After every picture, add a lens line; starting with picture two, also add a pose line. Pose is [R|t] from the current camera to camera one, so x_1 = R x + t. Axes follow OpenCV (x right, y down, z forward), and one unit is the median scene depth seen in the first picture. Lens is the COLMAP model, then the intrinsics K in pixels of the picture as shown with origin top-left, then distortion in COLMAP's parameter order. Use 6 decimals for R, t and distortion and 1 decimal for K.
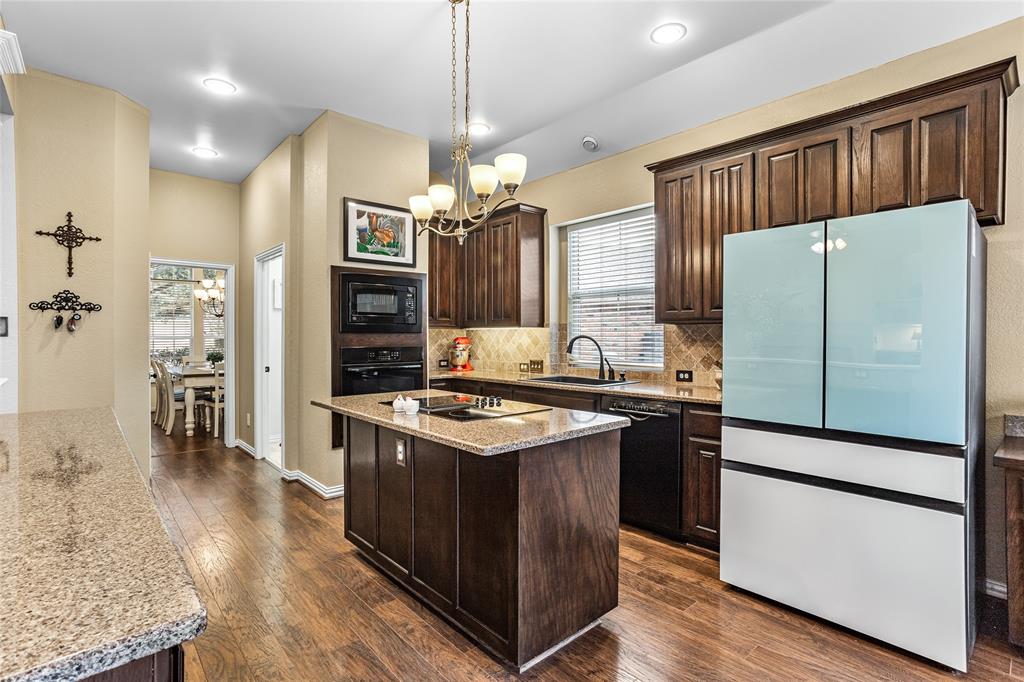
lens RADIAL K [[490.3, 0, 512.0], [0, 490.3, 337.9], [0, 0, 1]] dist [-0.024967, 0.005034]
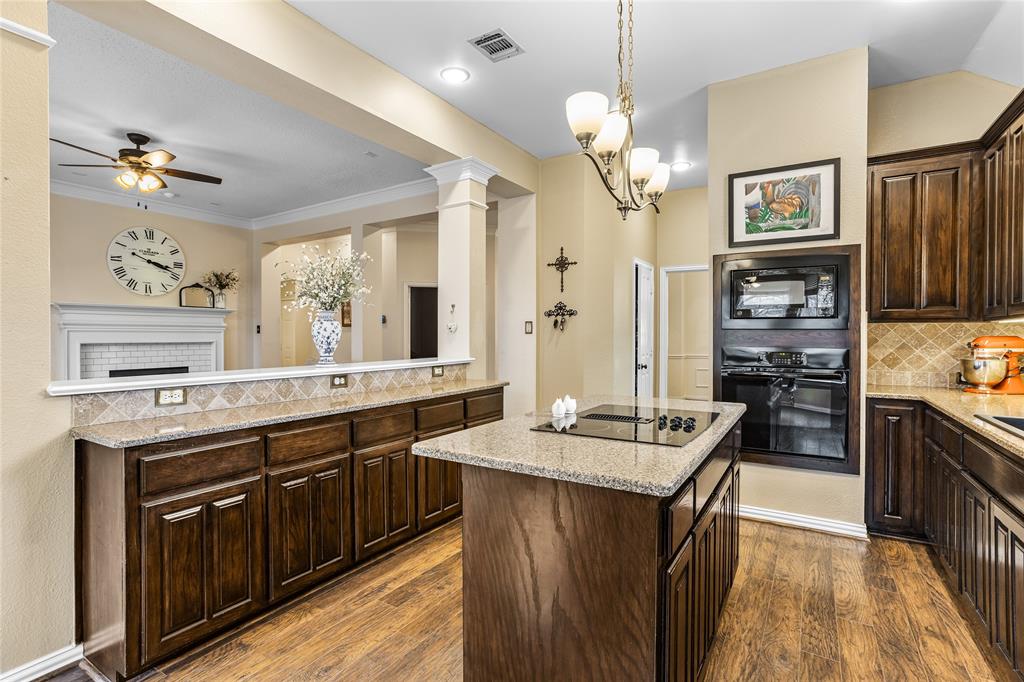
lens RADIAL K [[490.3, 0, 520.0], [0, 490.3, 335.6], [0, 0, 1]] dist [-0.024967, 0.005034]
pose [[0.304019, 0.001036, -0.952665, 0.371233], [-0.009440, 0.999954, -0.001926, 0.005733], [0.952619, 0.009579, 0.304015, 0.372541]]
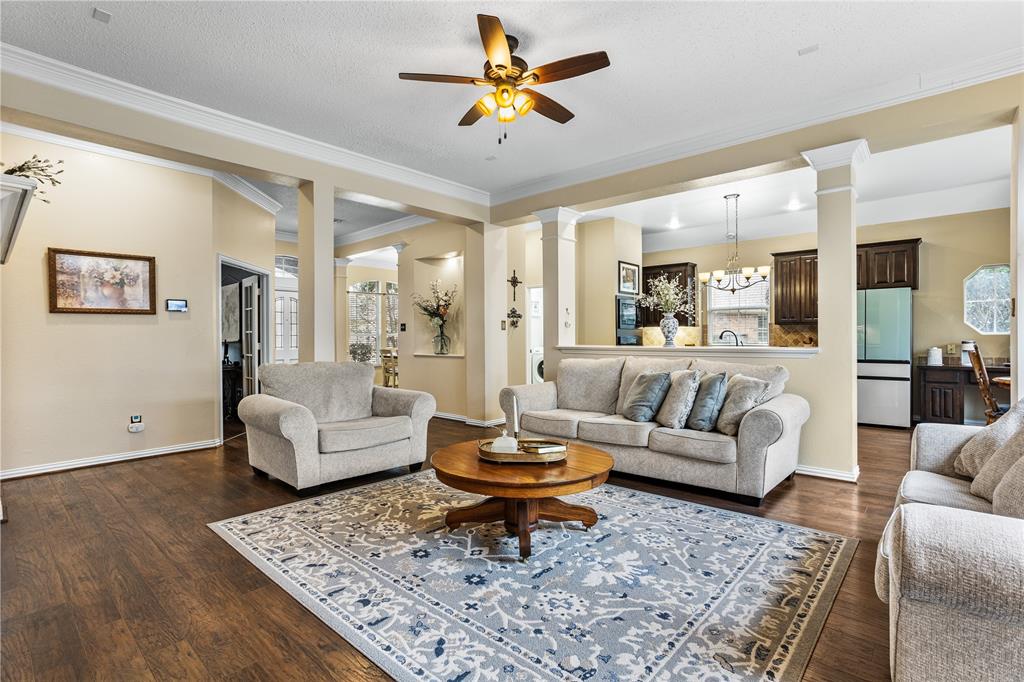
lens RADIAL K [[490.3, 0, 509.5], [0, 490.3, 340.0], [0, 0, 1]] dist [-0.024967, 0.005034]
pose [[0.993372, -0.002691, 0.114917, -1.004660], [0.003726, 0.999954, -0.008799, 0.049128], [-0.114888, 0.009169, 0.993336, -0.915320]]
